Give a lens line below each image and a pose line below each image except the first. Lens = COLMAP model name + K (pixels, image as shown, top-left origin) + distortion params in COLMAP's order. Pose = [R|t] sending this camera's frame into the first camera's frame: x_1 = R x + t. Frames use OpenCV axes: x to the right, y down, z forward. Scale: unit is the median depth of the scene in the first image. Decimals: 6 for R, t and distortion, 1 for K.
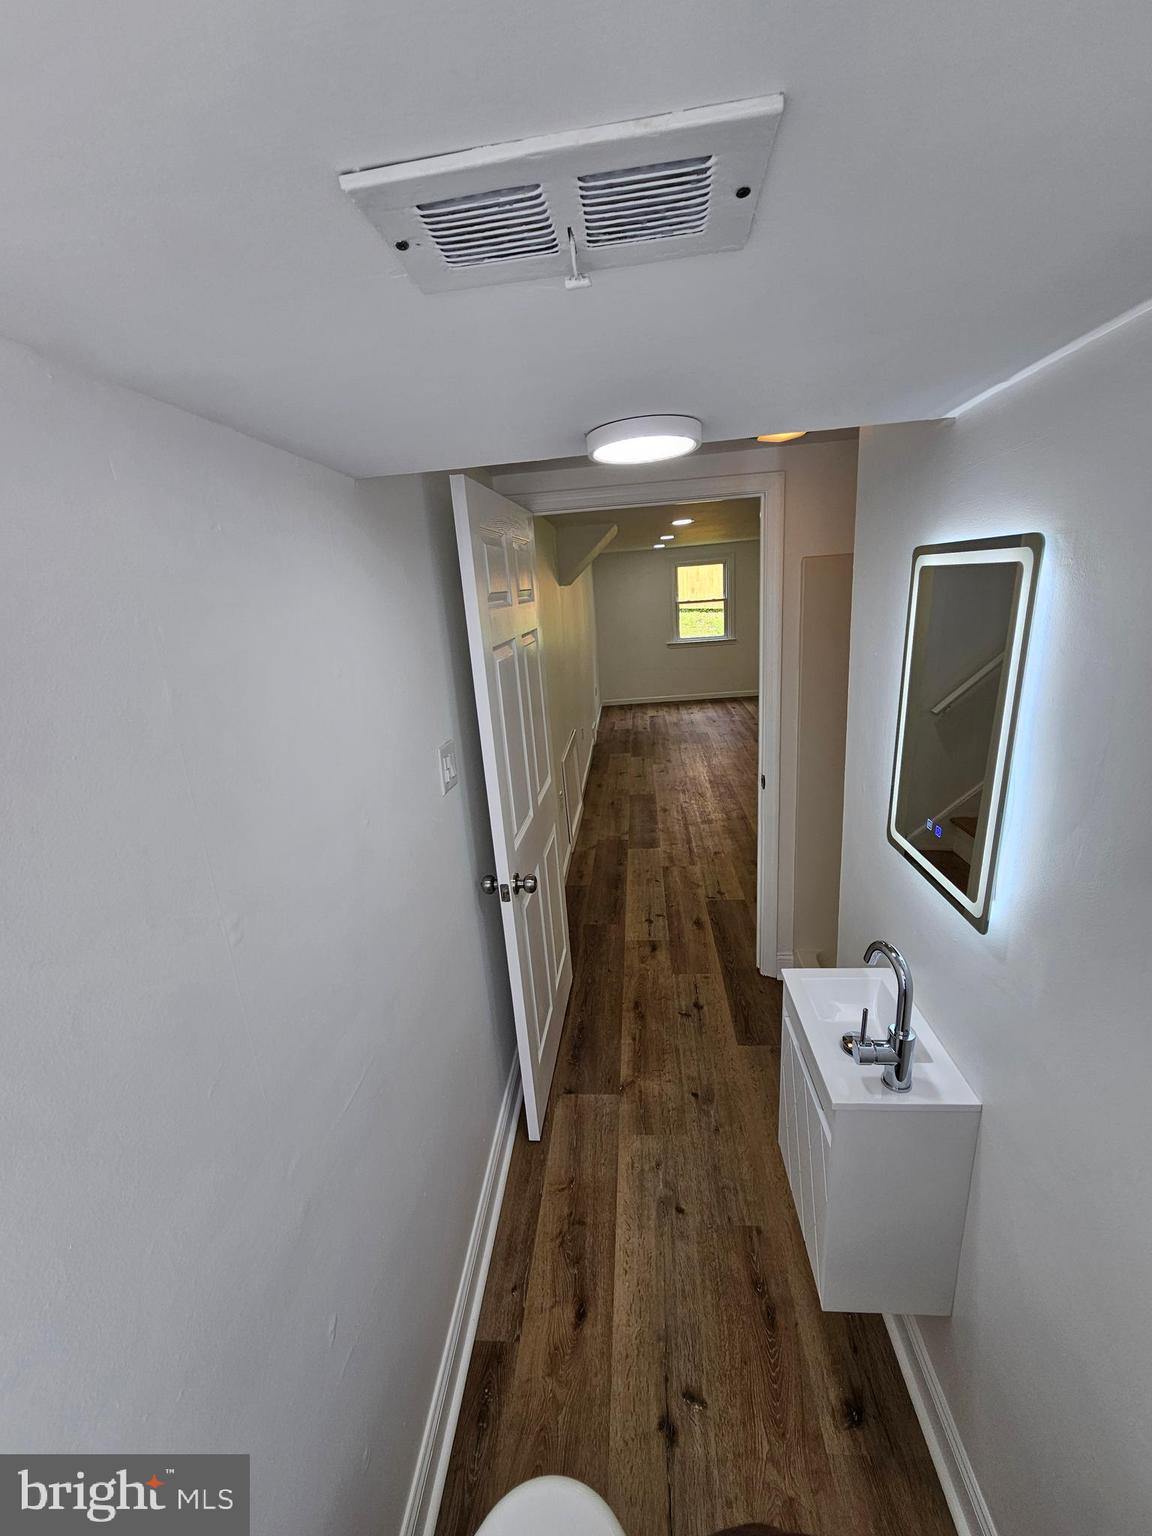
lens RADIAL K [[632.0, 0, 584.0], [0, 632.0, 776.1], [0, 0, 1]] dist [-0.001041, 0.000035]
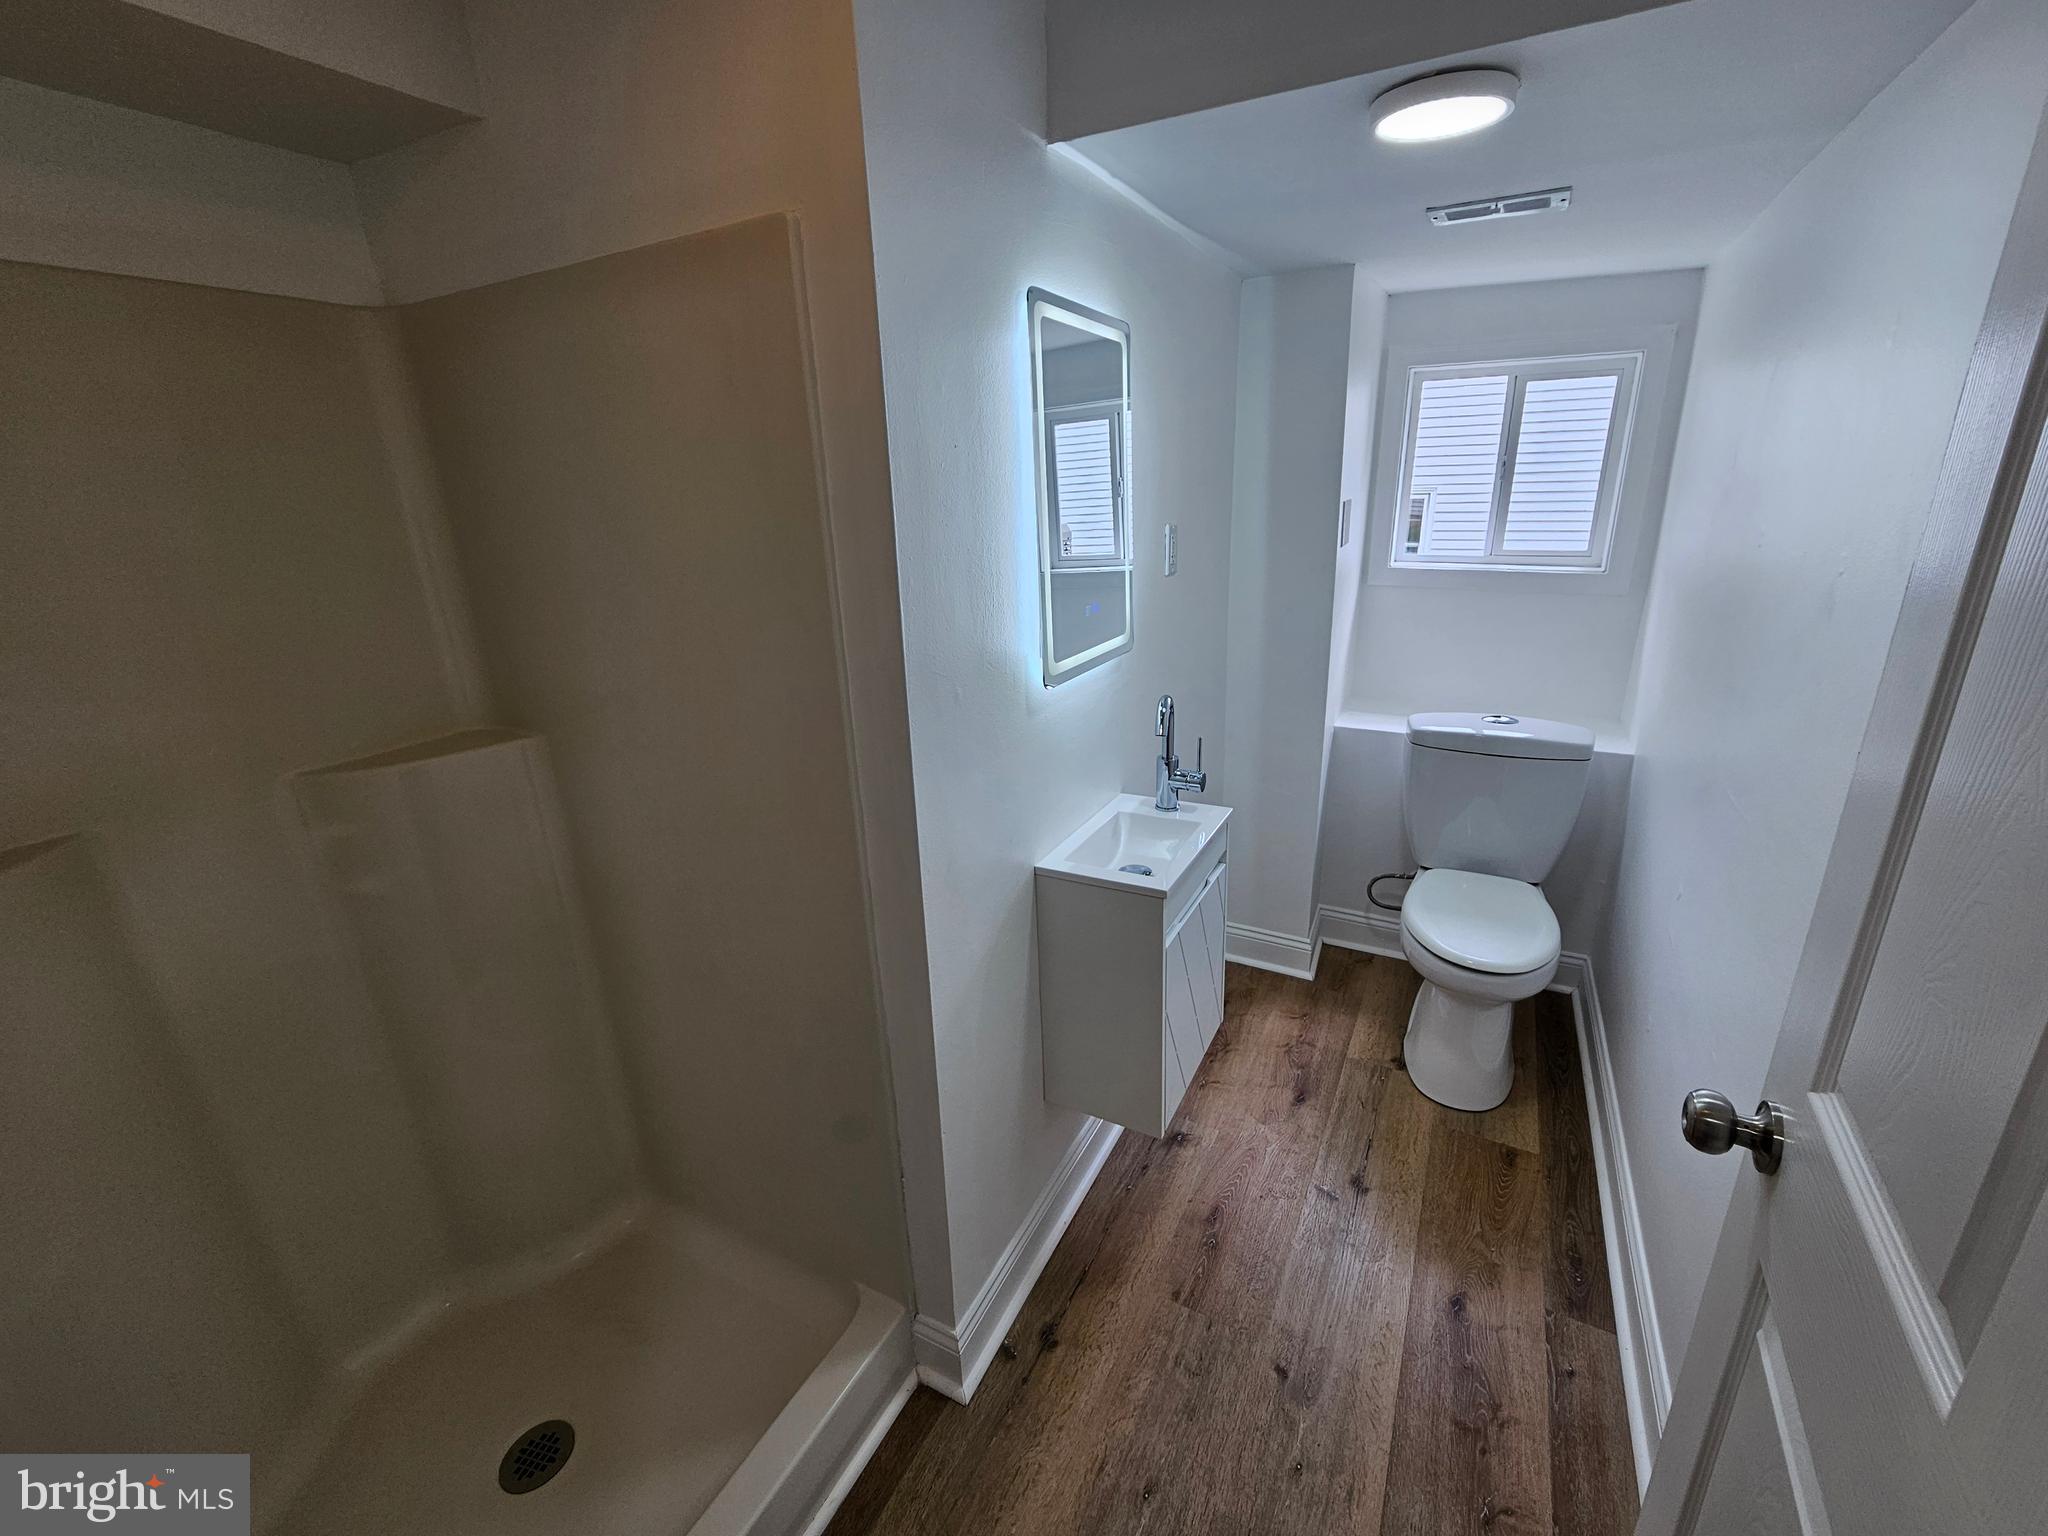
lens RADIAL K [[849.4, 0, 1030.9], [0, 849.4, 769.8], [0, 0, 1]] dist [-0.003210, 0.000017]
pose [[-0.909417, -0.031998, 0.414652, 0.035072], [0.211976, 0.822139, 0.528349, -0.183817], [-0.357808, 0.568387, -0.740885, 0.928645]]
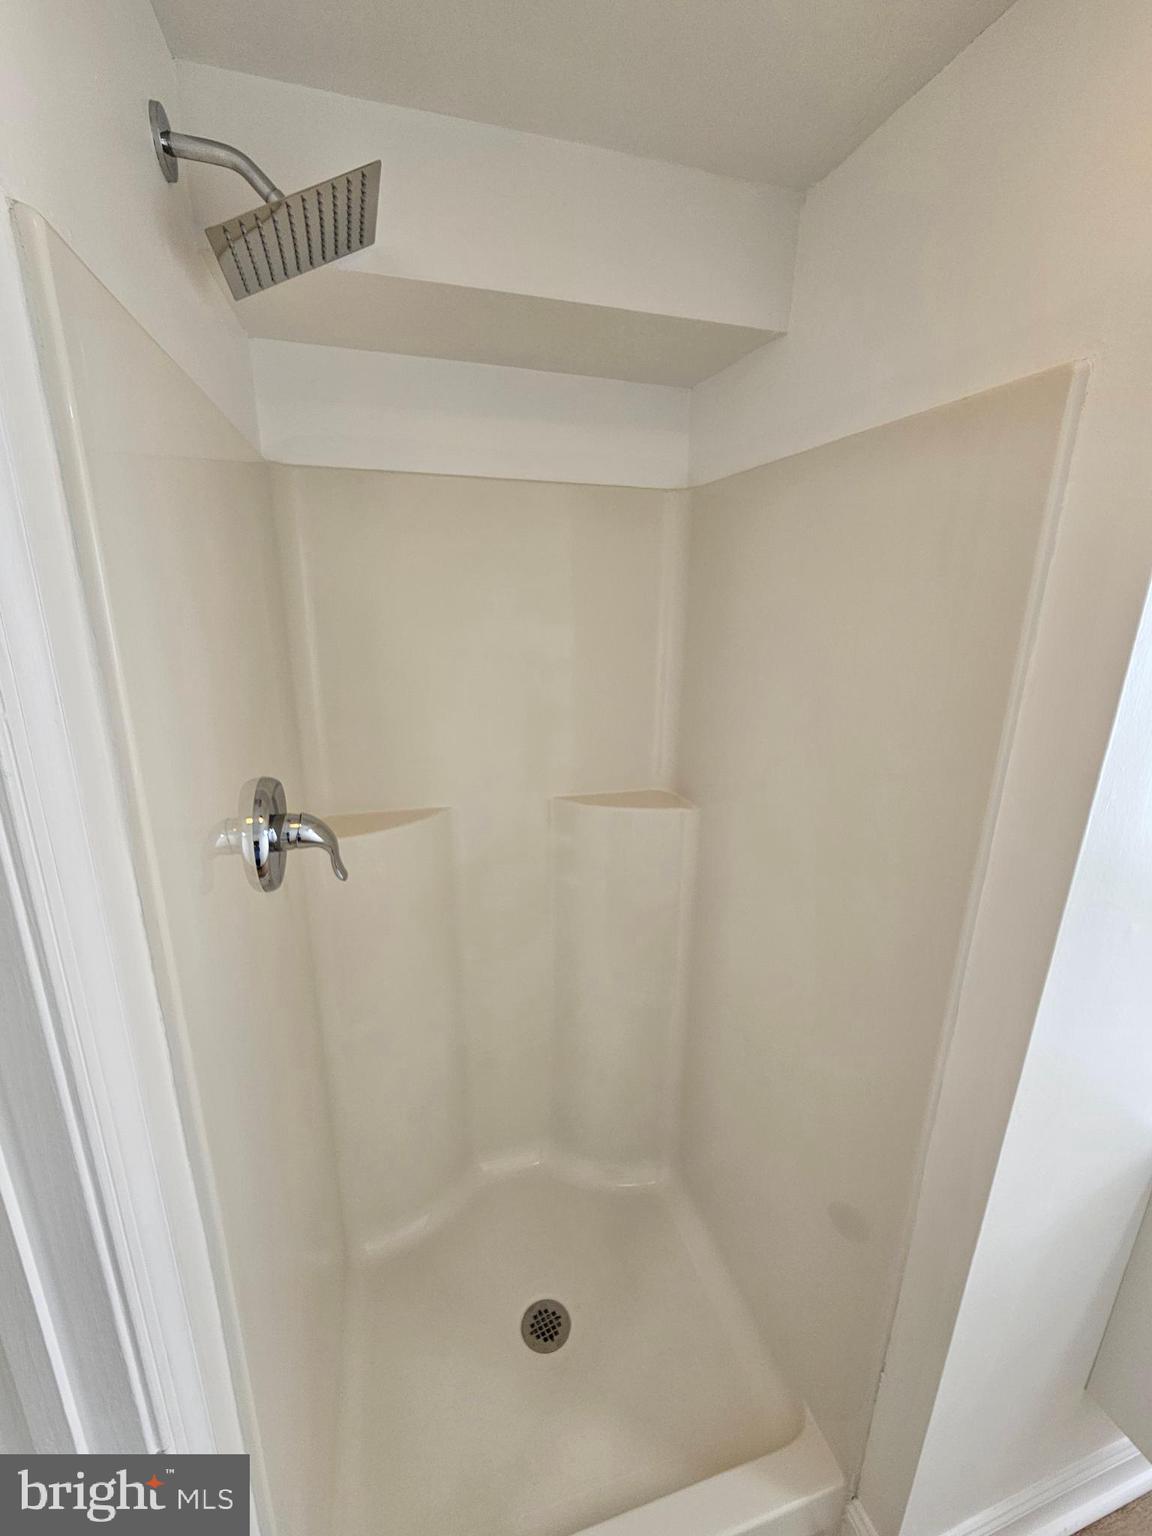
lens RADIAL K [[632.4, 0, 581.9], [0, 632.4, 778.2], [0, 0, 1]] dist [-0.000115, -0.000955]
pose [[-0.358370, -0.199777, 0.911954, 0.111678], [0.281127, 0.908402, 0.309473, -0.194627], [-0.890246, 0.367281, -0.269381, 0.840854]]
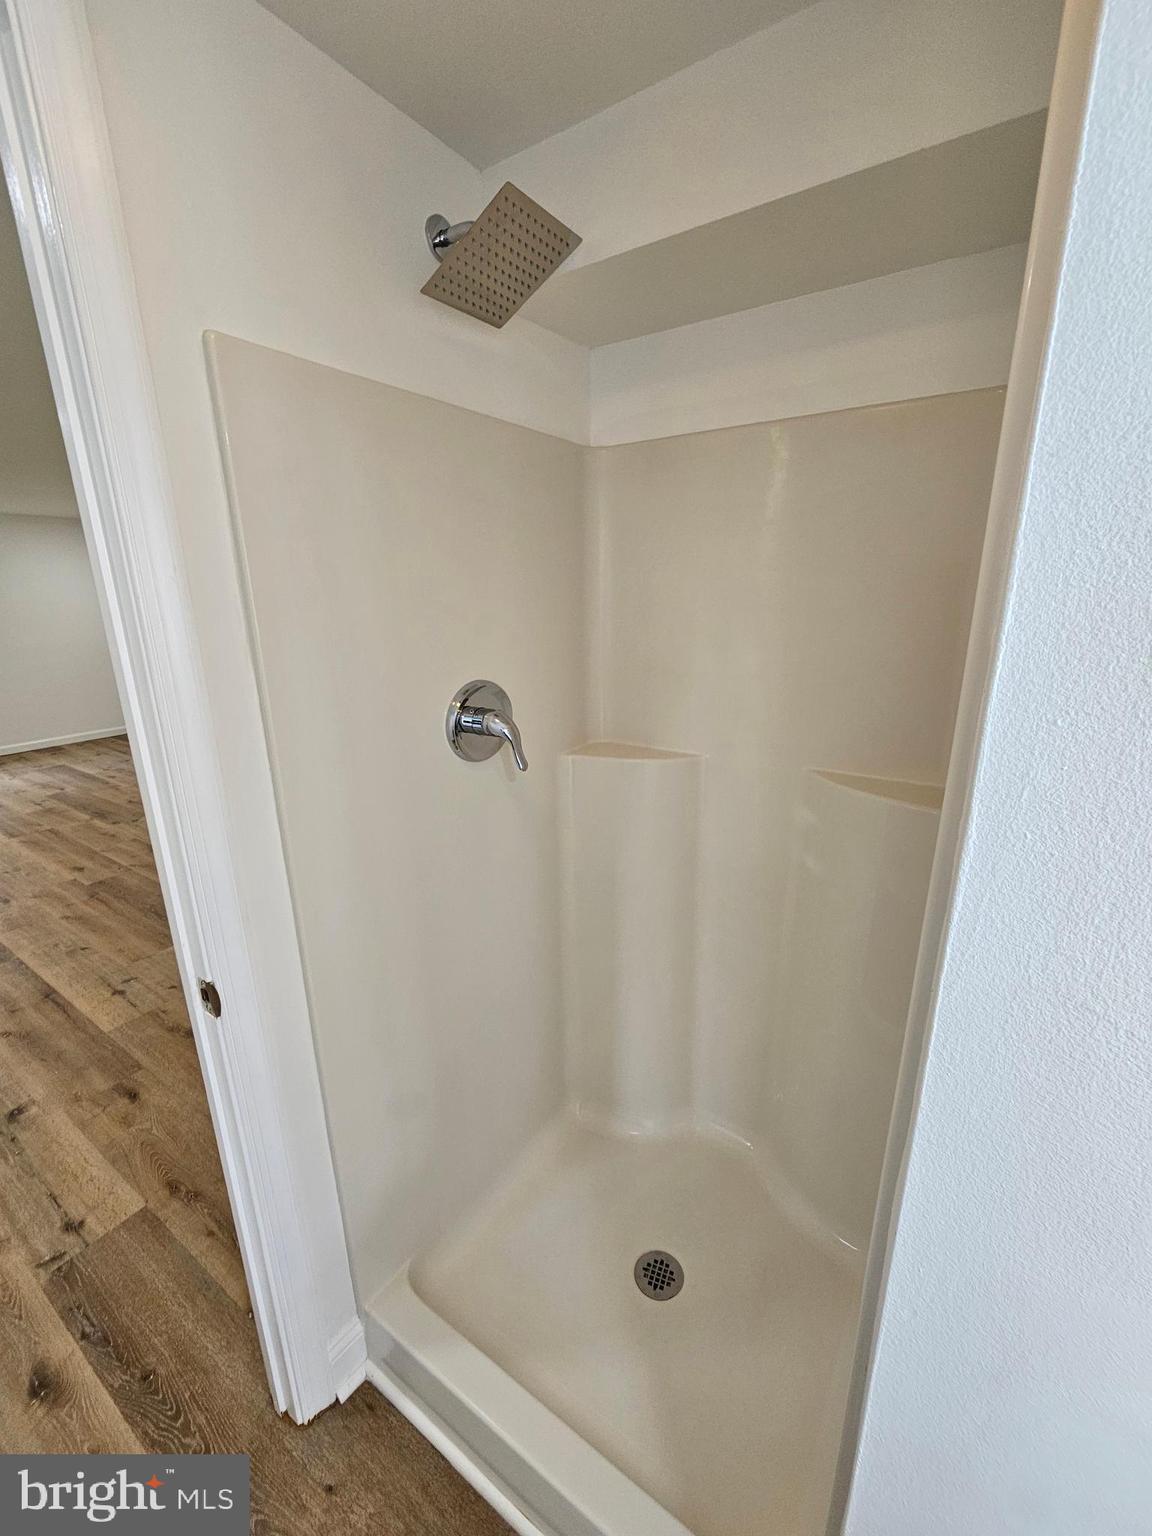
lens RADIAL K [[628.2, 0, 577.8], [0, 628.2, 772.3], [0, 0, 1]] dist [-0.002138, 0.000256]
pose [[0.488688, -0.181593, 0.853351, 0.107053], [0.228559, 0.970586, 0.075652, -0.090571], [-0.841988, 0.158071, 0.515819, 0.616509]]
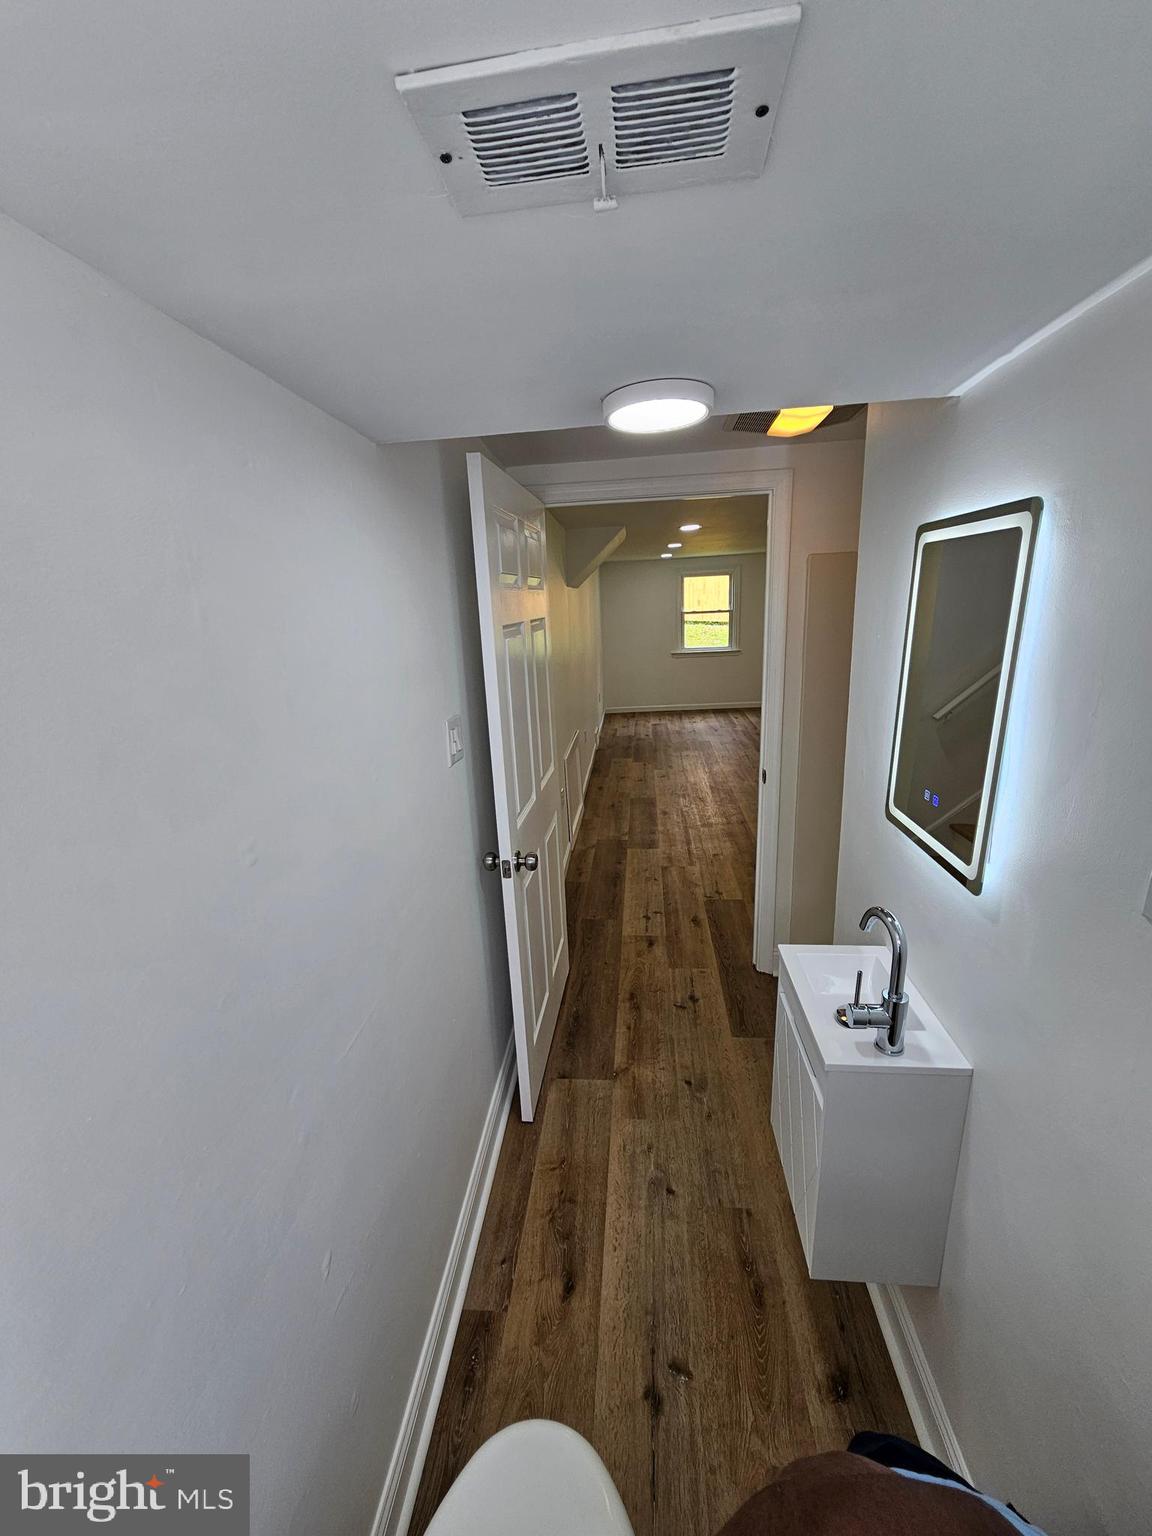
lens RADIAL K [[632.4, 0, 581.9], [0, 632.4, 778.2], [0, 0, 1]] dist [-0.000115, -0.000955]
pose [[0.999547, 0.029784, -0.004224, -0.002786], [-0.029852, 0.999413, -0.016823, 0.036184], [0.003720, 0.016942, 0.999850, -0.009958]]
